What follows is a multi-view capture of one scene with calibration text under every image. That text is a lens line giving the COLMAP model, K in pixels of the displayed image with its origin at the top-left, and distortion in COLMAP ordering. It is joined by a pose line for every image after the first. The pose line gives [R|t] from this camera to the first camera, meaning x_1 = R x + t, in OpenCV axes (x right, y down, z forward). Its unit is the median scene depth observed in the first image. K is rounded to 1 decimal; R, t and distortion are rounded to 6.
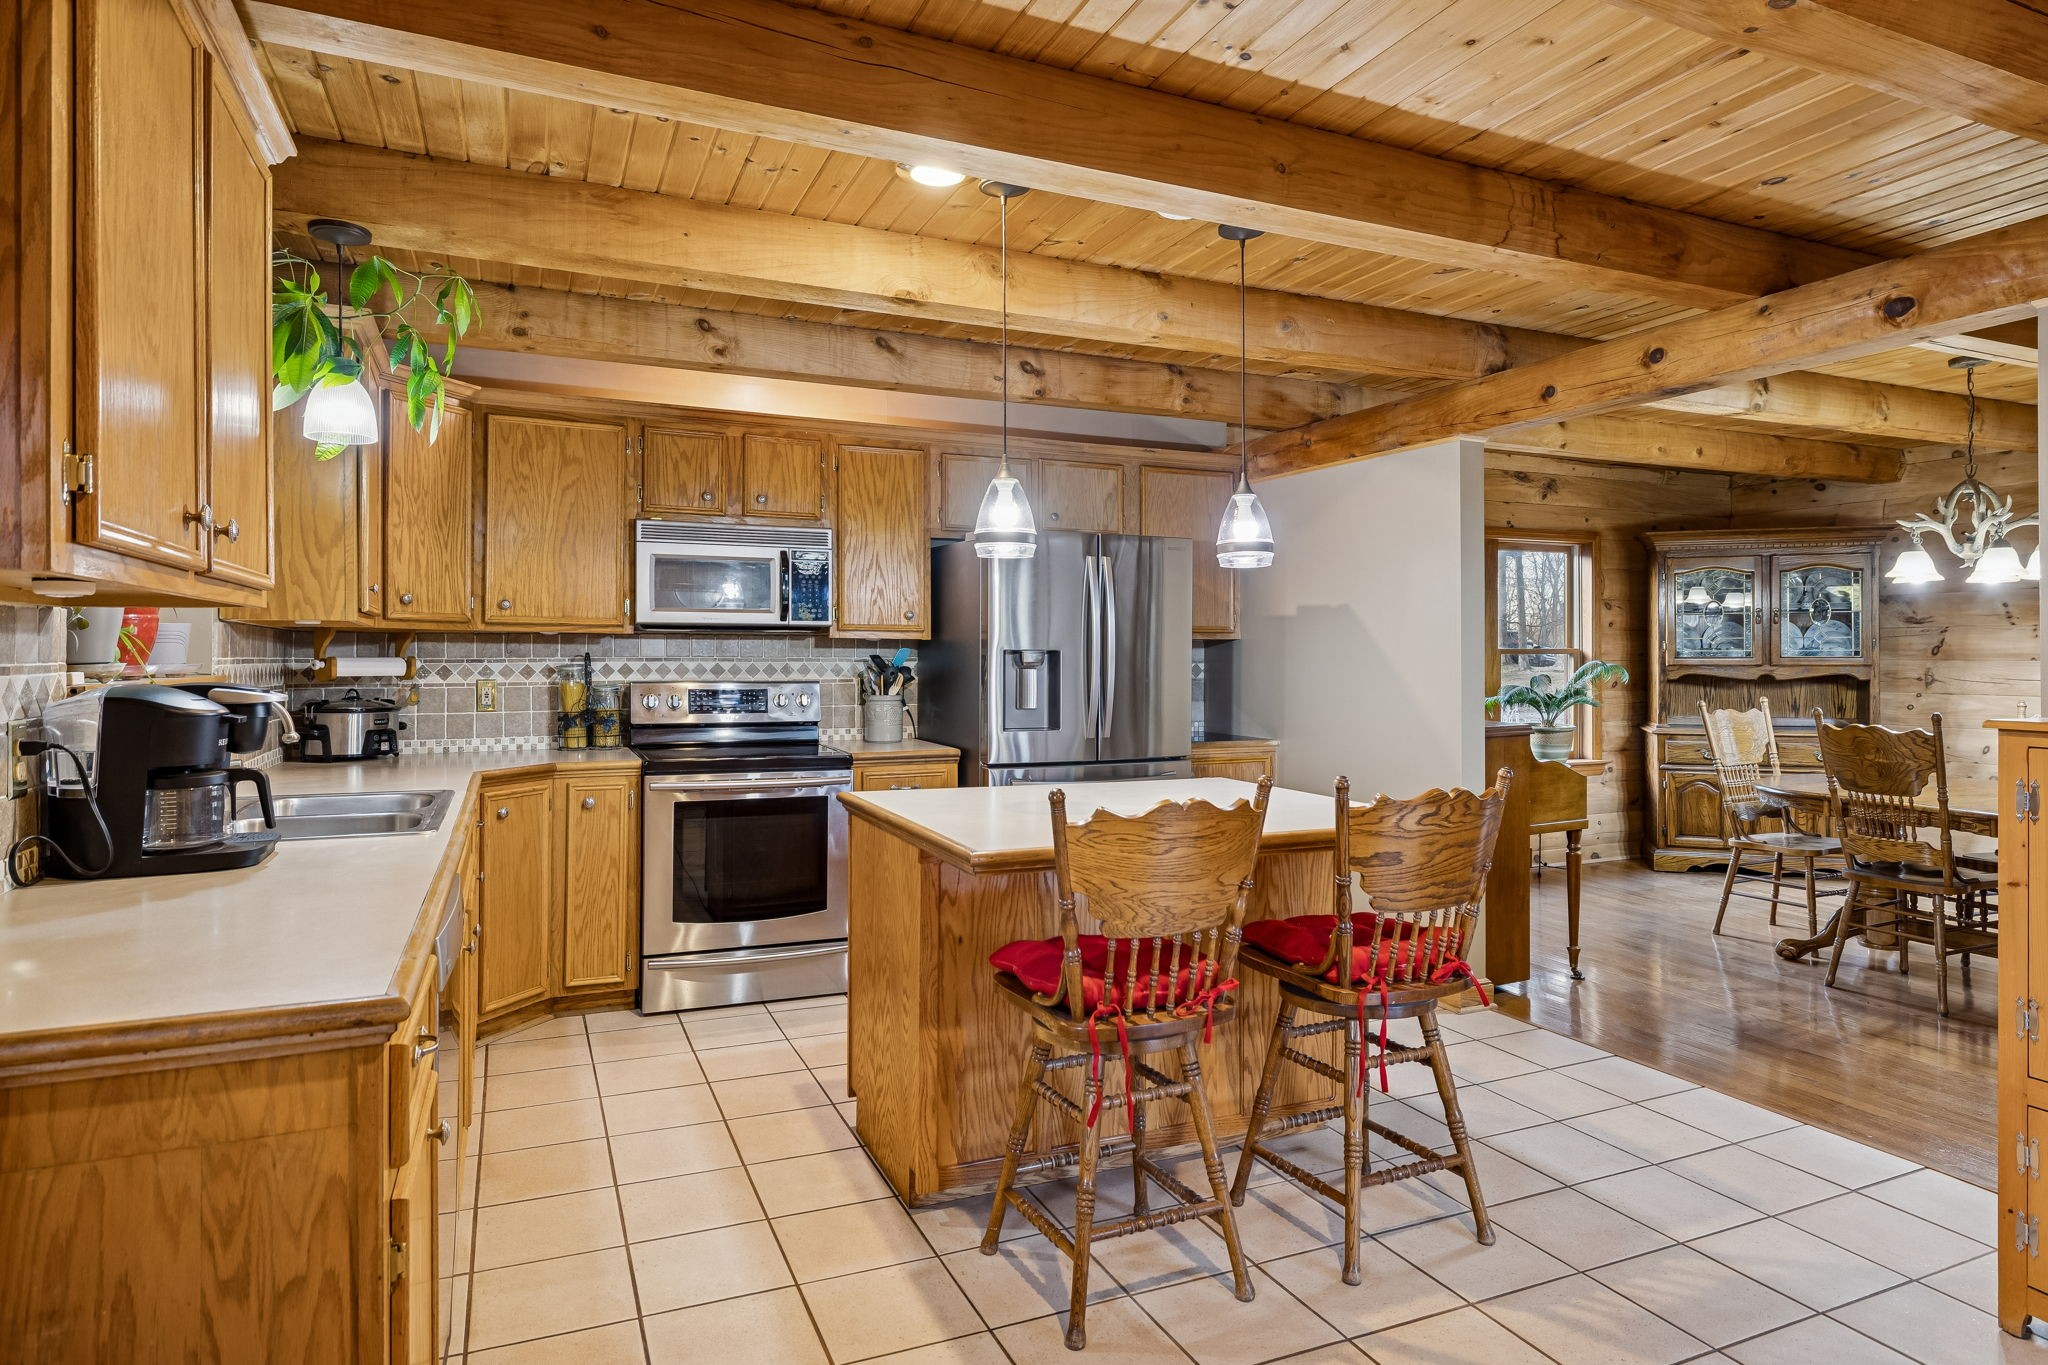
lens RADIAL K [[1202.8, 0, 1026.9], [0, 1202.8, 689.0], [0, 0, 1]] dist [0.005512, 0.000197]
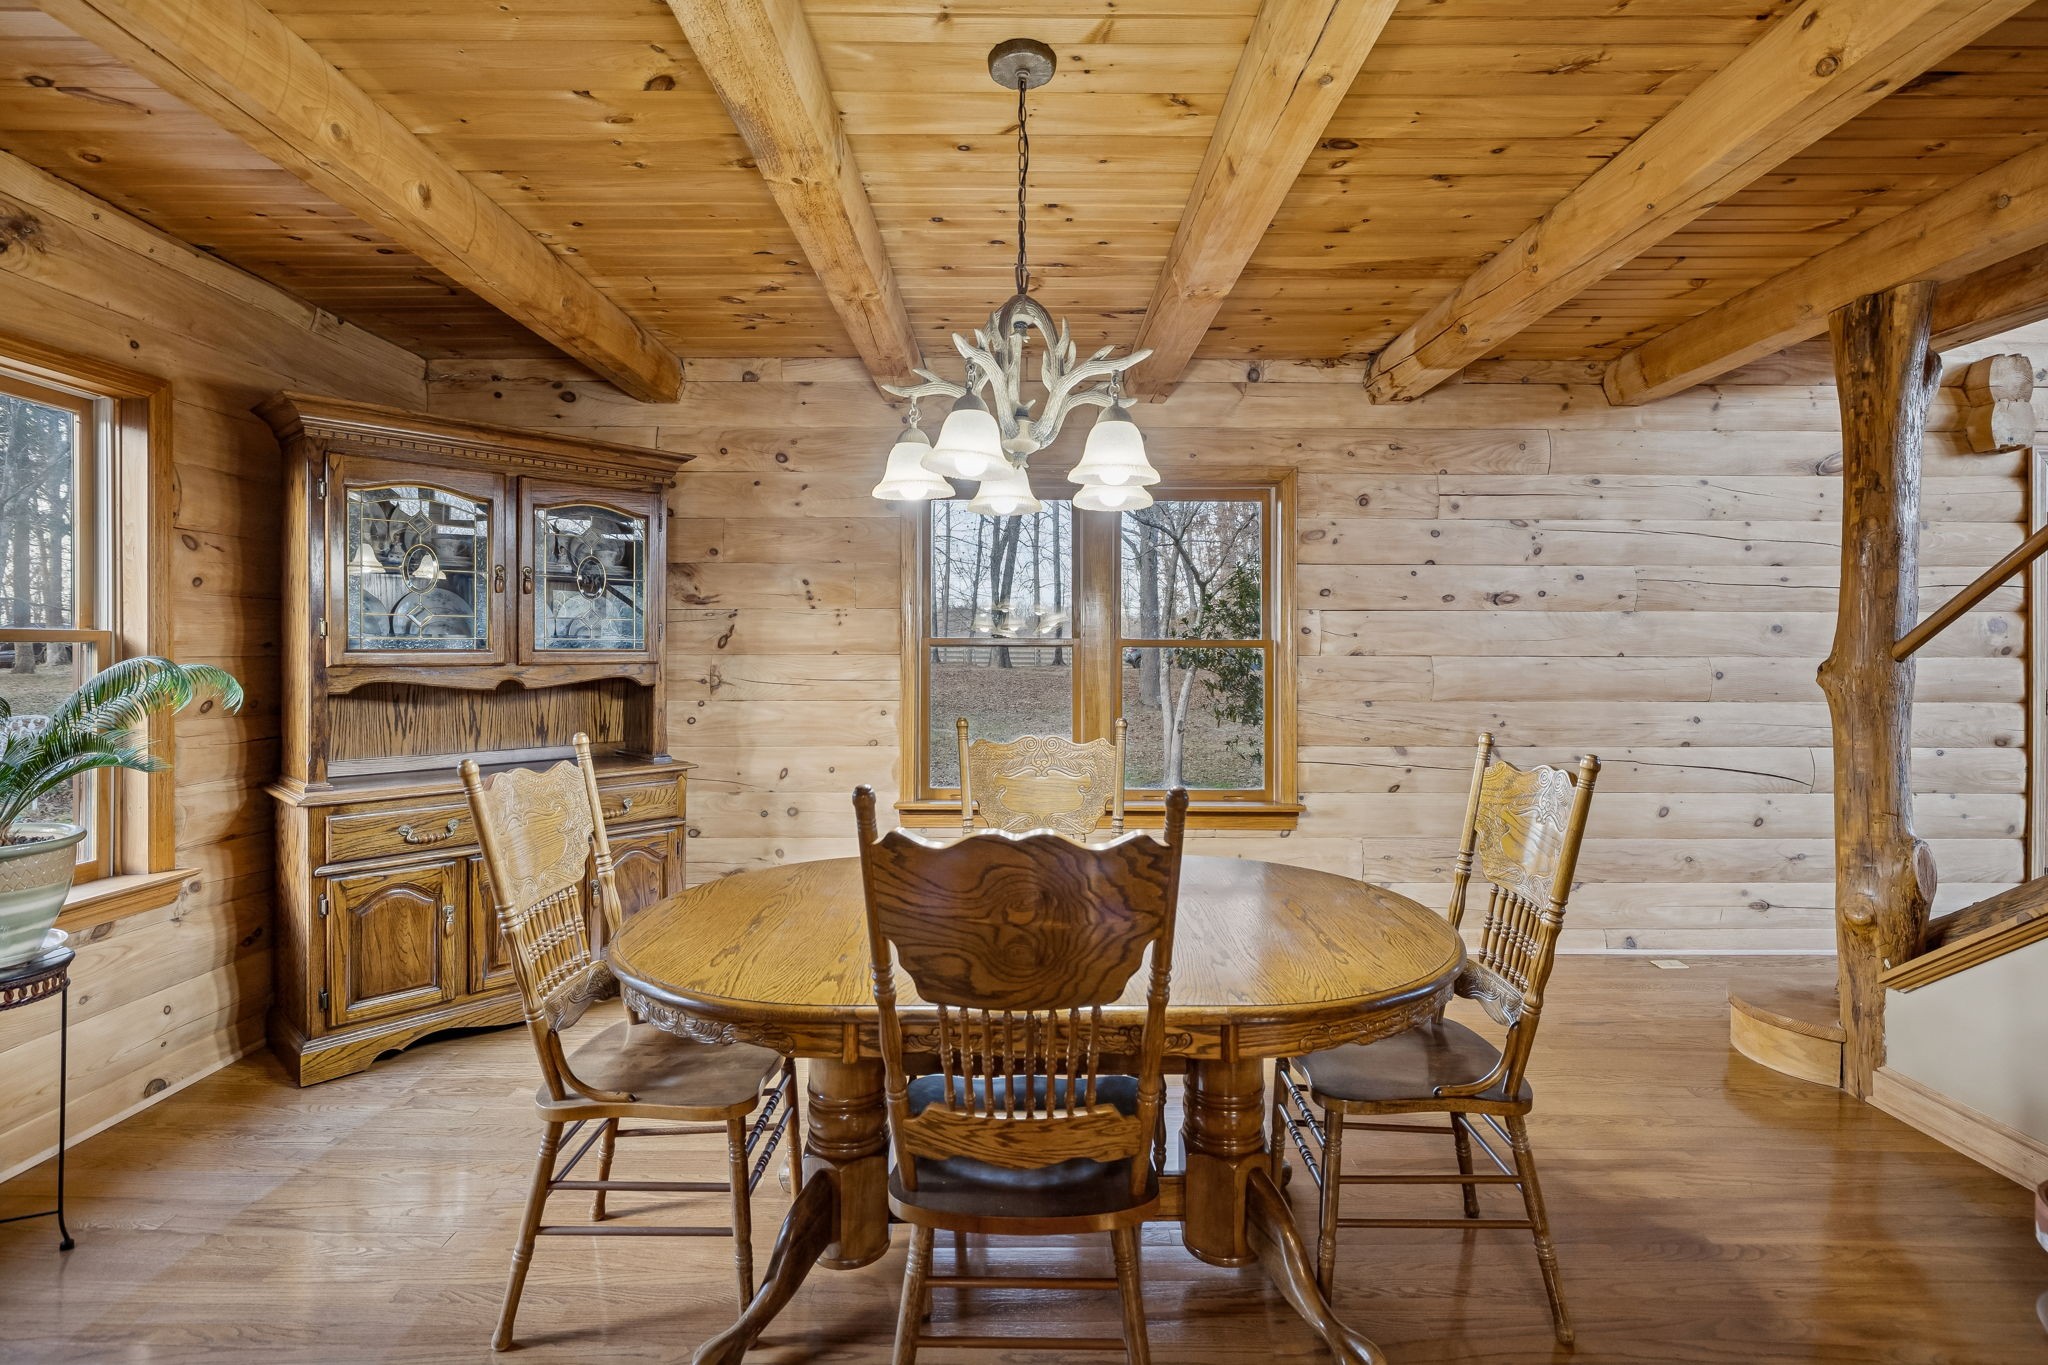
lens RADIAL K [[958.4, 0, 1020.2], [0, 958.4, 632.5], [0, 0, 1]] dist [-0.001330, 0.000157]
pose [[0.403724, 0.020056, 0.914661, 0.410584], [0.025223, 0.999136, -0.033041, -0.019026], [-0.914533, 0.036410, 0.402869, 0.836444]]
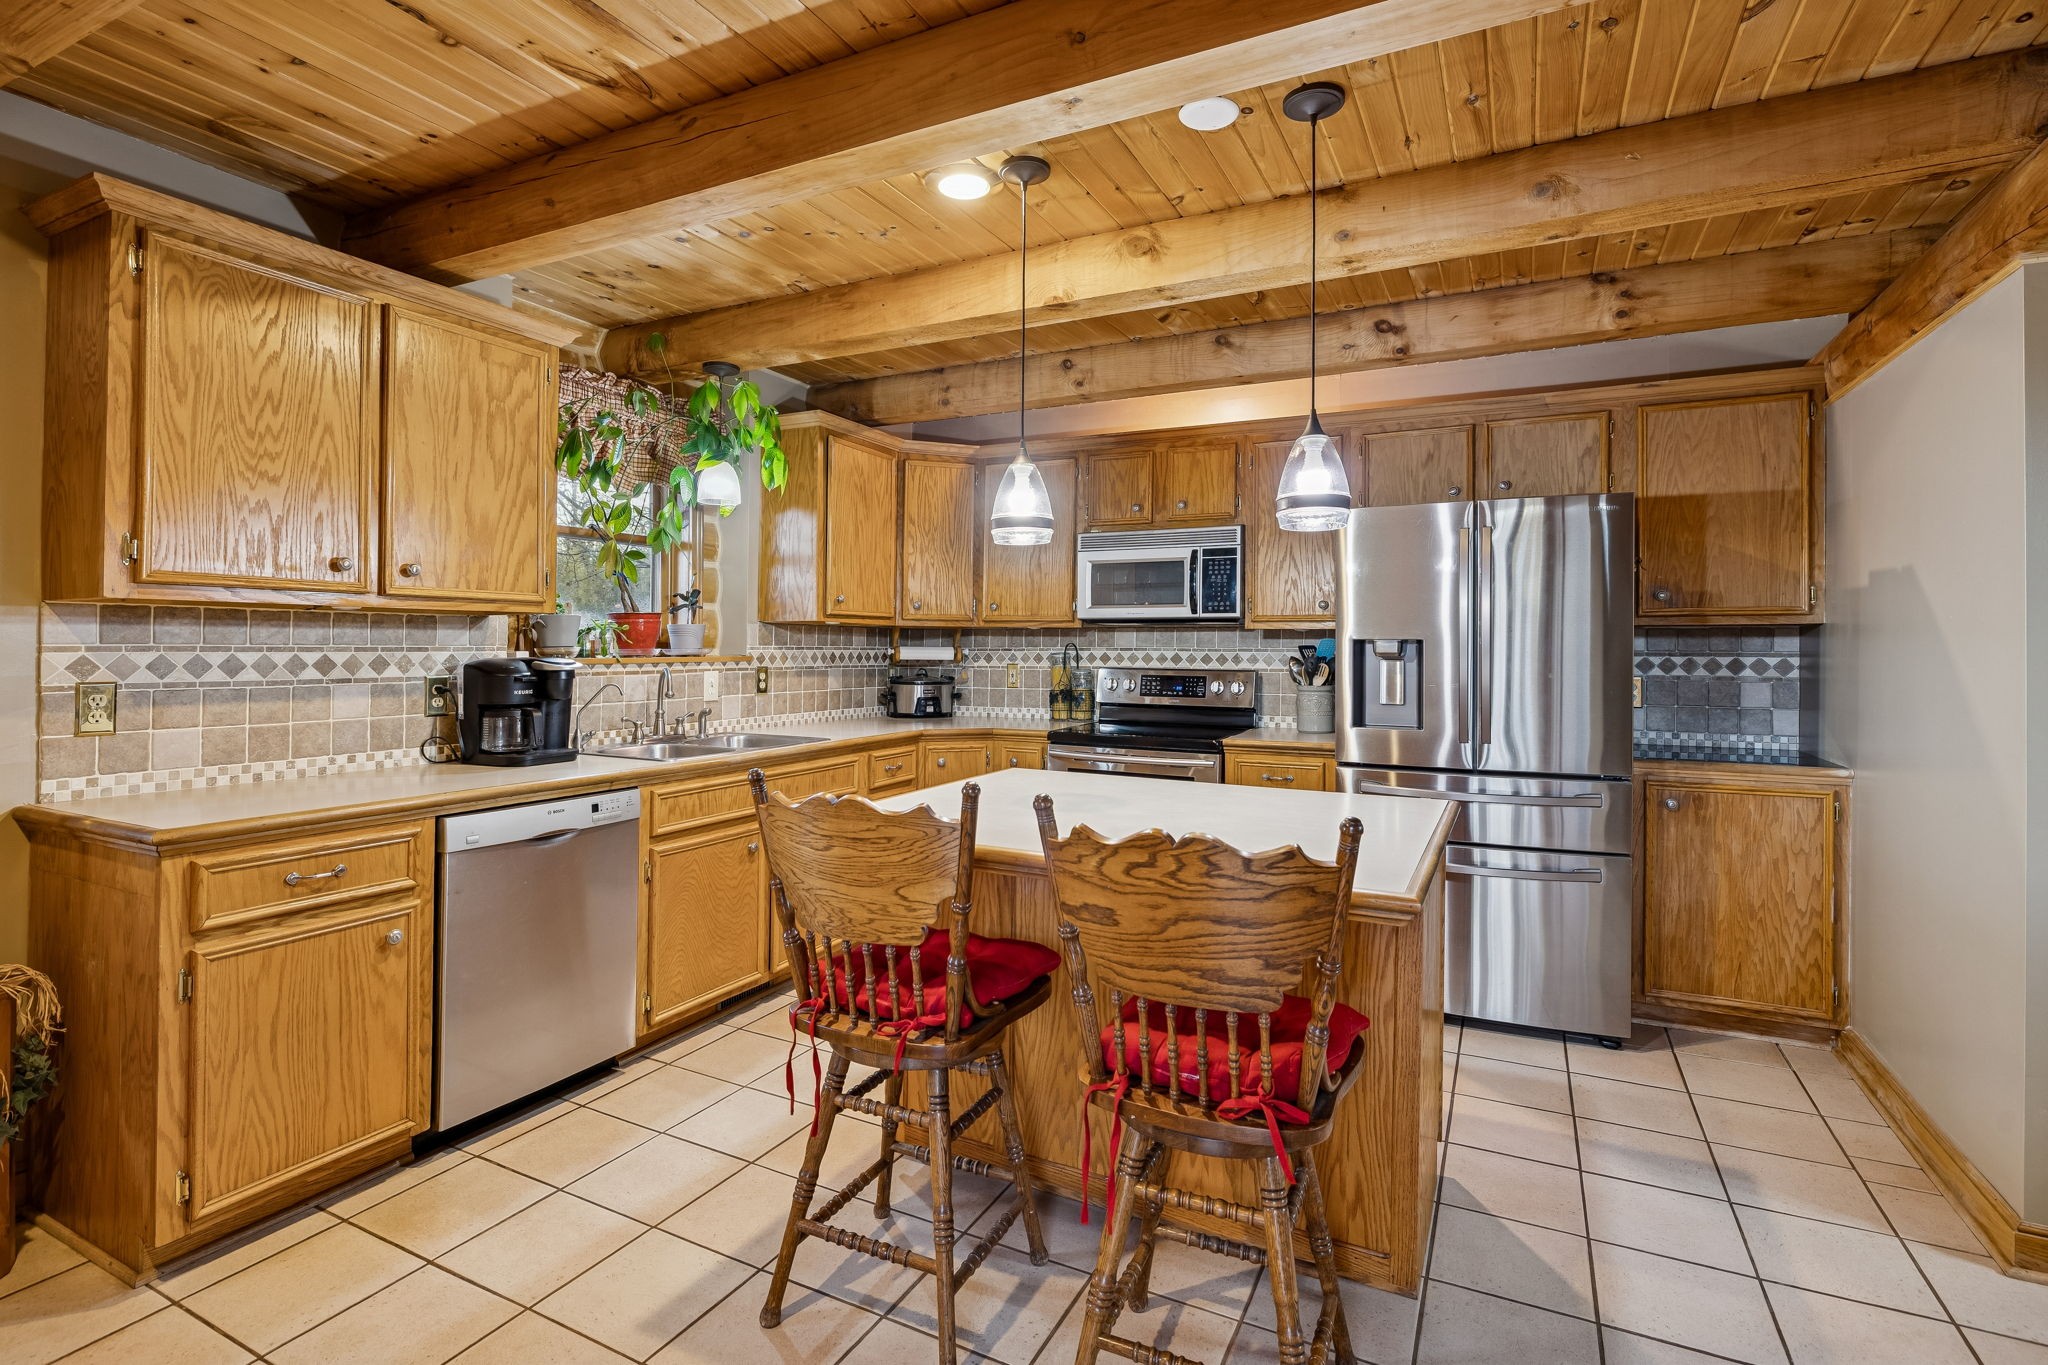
lens RADIAL K [[986.7, 0, 1009.7], [0, 986.7, 669.1], [0, 0, 1]] dist [-0.005043, 0.001169]
pose [[0.619612, 0.017926, -0.784703, 0.401125], [-0.025217, 0.999678, 0.002925, -0.004894], [0.784503, 0.017976, 0.619865, 0.317119]]
